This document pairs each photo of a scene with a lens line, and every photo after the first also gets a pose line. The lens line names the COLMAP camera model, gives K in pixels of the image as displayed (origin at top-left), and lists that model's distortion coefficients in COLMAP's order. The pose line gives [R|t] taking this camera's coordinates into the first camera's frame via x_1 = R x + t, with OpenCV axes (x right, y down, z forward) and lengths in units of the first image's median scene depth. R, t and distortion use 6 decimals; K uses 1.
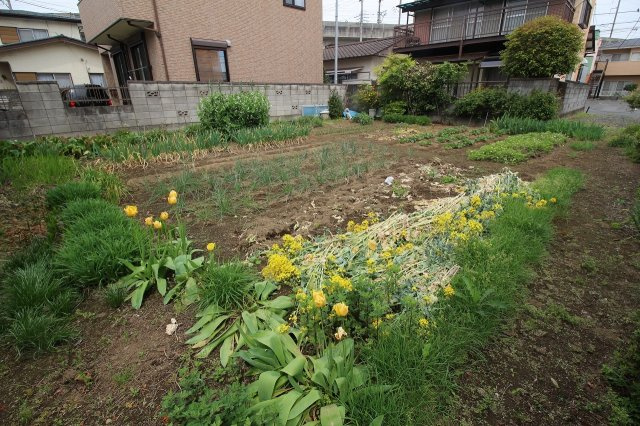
lens RADIAL K [[298.2, 0, 322.1], [0, 298.2, 210.7], [0, 0, 1]] dist [0.007527, -0.014117]
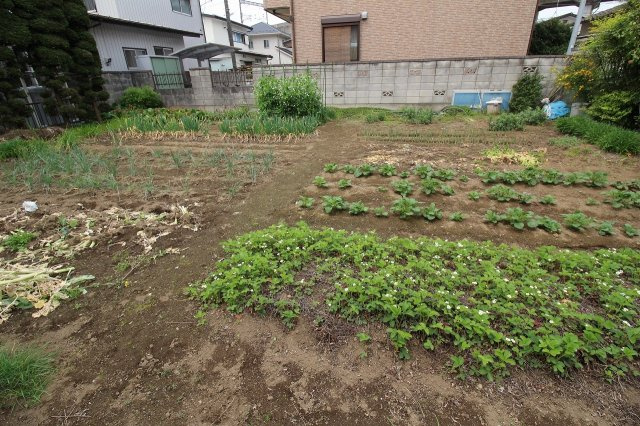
lens RADIAL K [[298.2, 0, 322.1], [0, 298.2, 210.7], [0, 0, 1]] dist [0.007527, -0.014117]
pose [[0.543904, 0.346305, -0.764357, 0.454551], [-0.290516, 0.932254, 0.215647, -0.172541], [0.787254, 0.104766, 0.607663, 0.411534]]
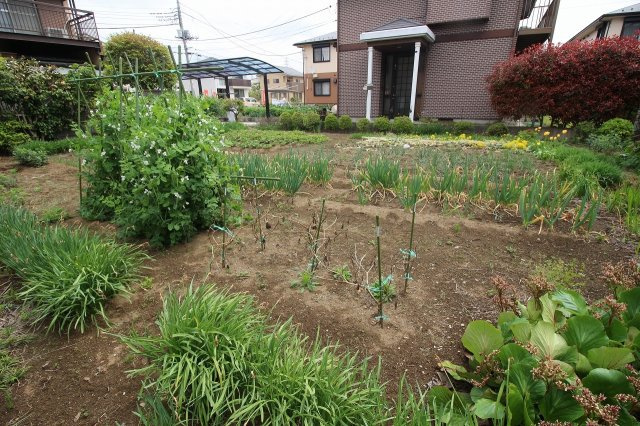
lens RADIAL K [[298.2, 0, 322.1], [0, 298.2, 210.7], [0, 0, 1]] dist [0.007527, -0.014117]
pose [[-0.267460, -0.321061, 0.908507, -0.495018], [0.371755, 0.835476, 0.404695, -0.249692], [-0.888967, 0.445982, -0.104101, 0.657021]]
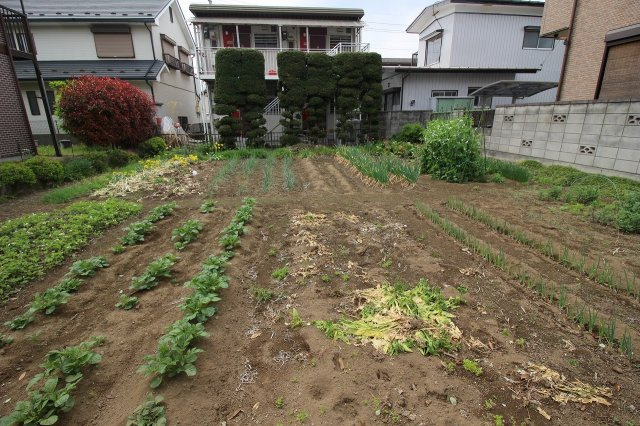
lens RADIAL K [[298.2, 0, 322.1], [0, 298.2, 210.7], [0, 0, 1]] dist [0.007527, -0.014117]
pose [[-0.620601, 0.250601, -0.743003, 0.407799], [-0.273722, 0.818711, 0.504765, -0.363221], [0.734799, 0.516634, -0.439499, 0.882702]]
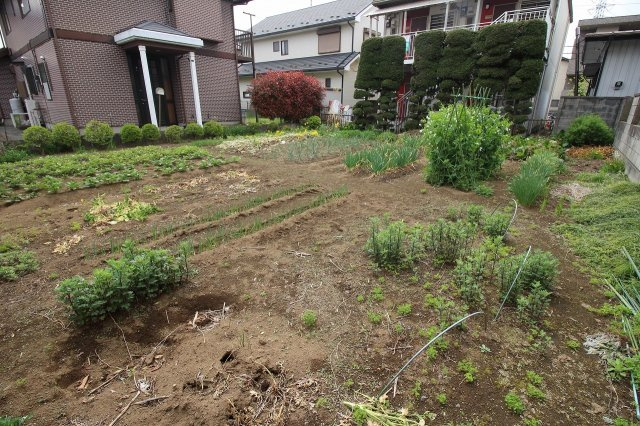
lens RADIAL K [[298.2, 0, 322.1], [0, 298.2, 210.7], [0, 0, 1]] dist [0.007527, -0.014117]
pose [[-0.995617, 0.034642, -0.086871, 0.059299], [-0.032193, 0.745157, 0.666111, -0.462685], [0.087809, 0.665988, -0.740776, 1.138861]]
